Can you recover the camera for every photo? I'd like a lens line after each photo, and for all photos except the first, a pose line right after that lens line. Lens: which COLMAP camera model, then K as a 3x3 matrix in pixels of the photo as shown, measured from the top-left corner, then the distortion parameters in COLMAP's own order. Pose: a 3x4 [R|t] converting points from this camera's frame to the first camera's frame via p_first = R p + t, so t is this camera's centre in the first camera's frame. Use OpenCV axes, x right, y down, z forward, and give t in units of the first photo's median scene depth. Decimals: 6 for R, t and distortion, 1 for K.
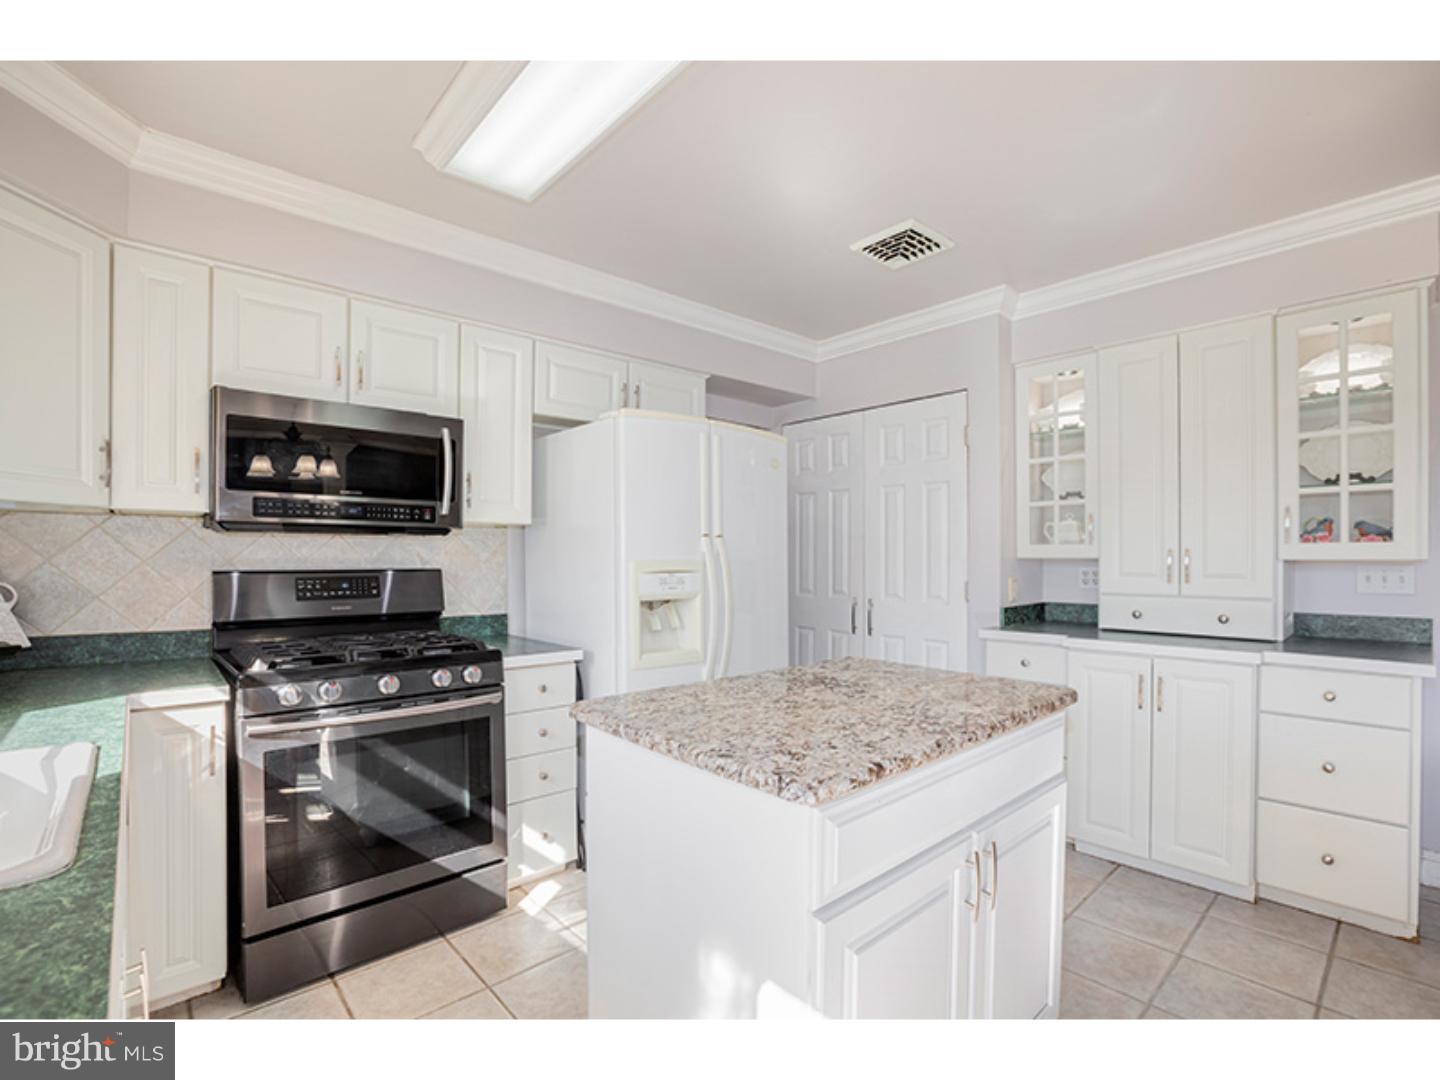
lens RADIAL K [[669.6, 0, 720.0], [0, 669.6, 540.0], [0, 0, 1]] dist [-0.001156, -0.000082]
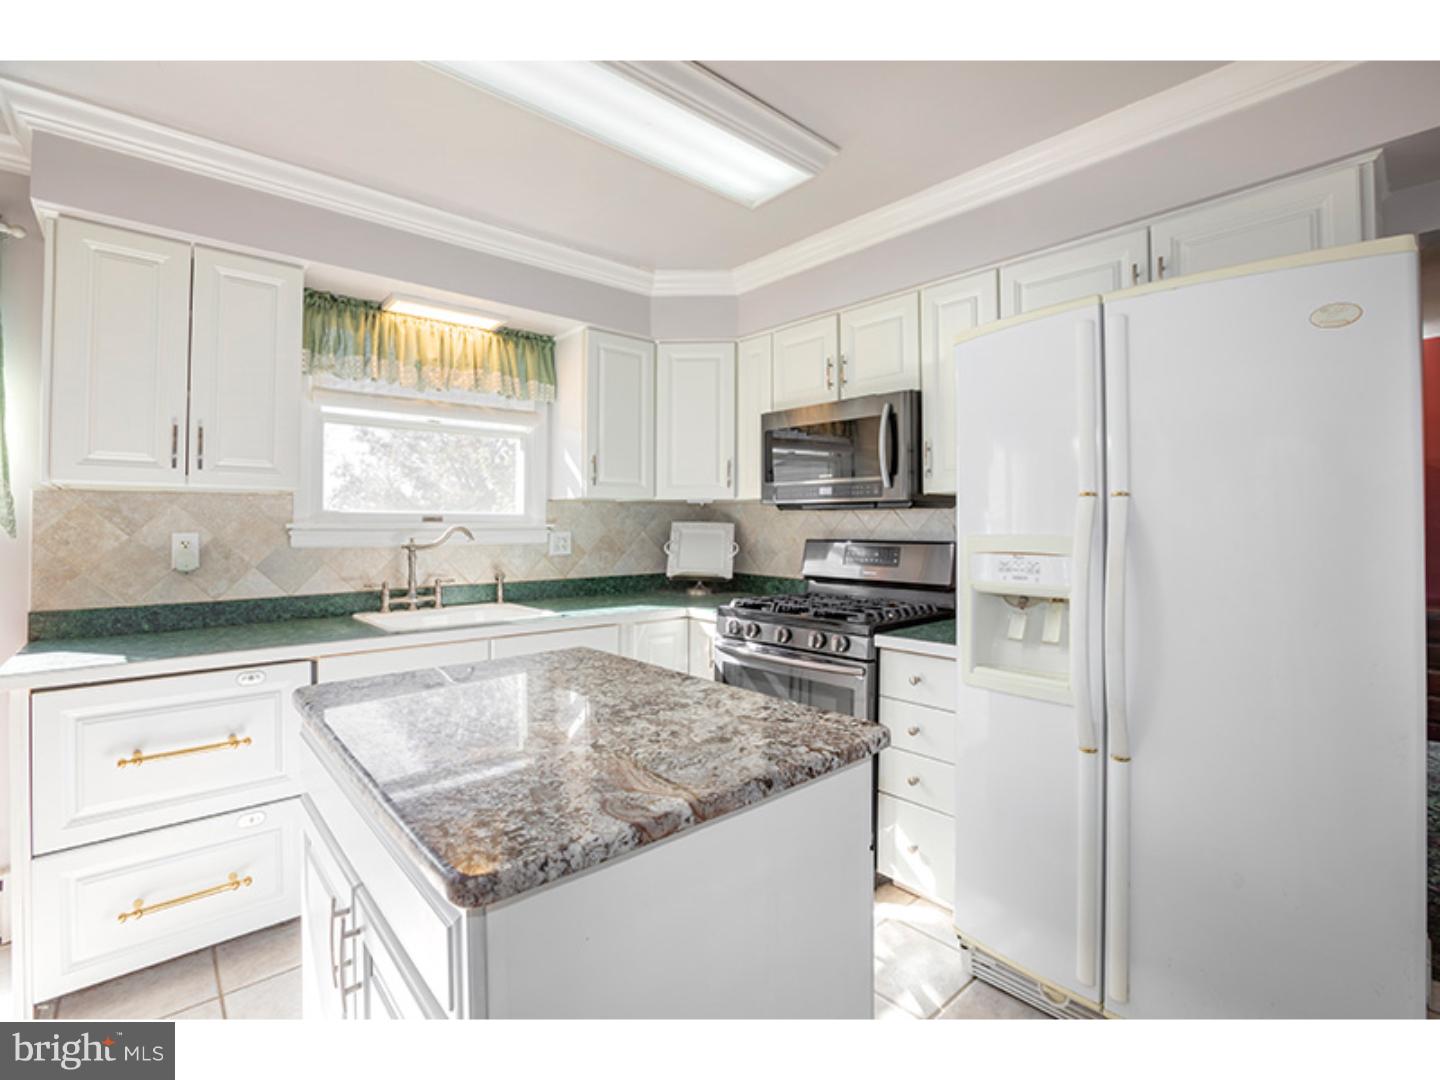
lens RADIAL K [[694.8, 0, 721.8], [0, 694.8, 504.4], [0, 0, 1]] dist [-0.001010, -0.000043]
pose [[0.012507, -0.032987, -0.999378, 0.634707], [0.022422, 0.999214, -0.032701, 0.015390], [0.999670, -0.021999, 0.013237, 0.718461]]
